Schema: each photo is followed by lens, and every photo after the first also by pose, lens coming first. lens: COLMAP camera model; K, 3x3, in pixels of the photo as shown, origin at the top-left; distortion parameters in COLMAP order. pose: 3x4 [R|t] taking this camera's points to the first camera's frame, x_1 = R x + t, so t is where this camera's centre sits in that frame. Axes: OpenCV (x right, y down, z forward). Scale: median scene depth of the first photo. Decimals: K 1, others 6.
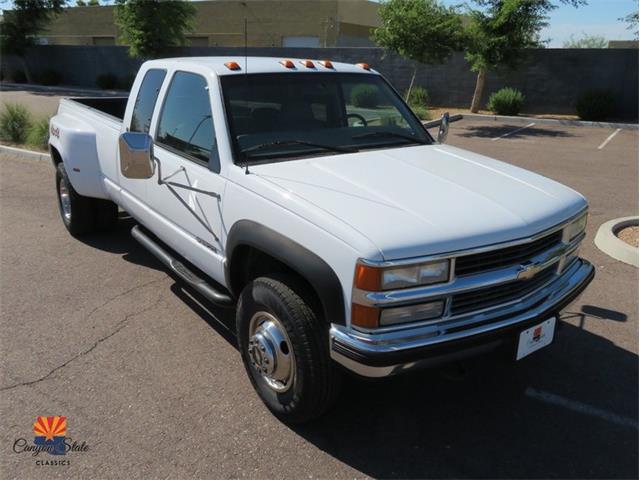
lens RADIAL K [[528.6, 0, 320.0], [0, 528.6, 240.0], [0, 0, 1]] dist [-0.006310, -0.002874]
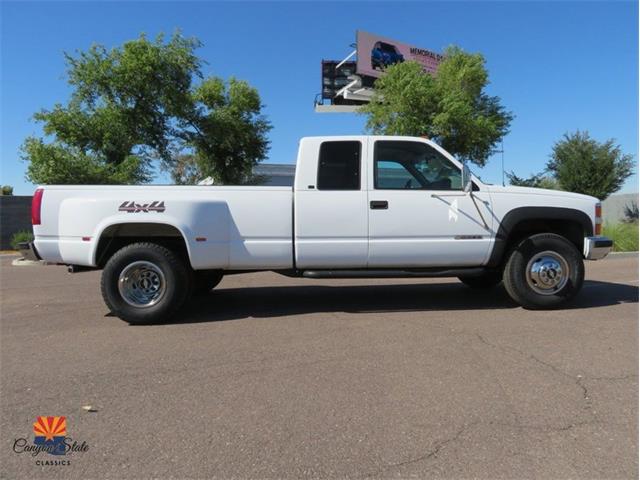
lens RADIAL K [[474.8, 0, 320.0], [0, 474.8, 240.0], [0, 0, 1]] dist [0.003759, 0.002646]
pose [[0.572637, -0.057852, 0.817766, -1.784517], [0.292360, 0.946331, -0.137777, 0.088712], [-0.765907, 0.317978, 0.558817, 0.584521]]
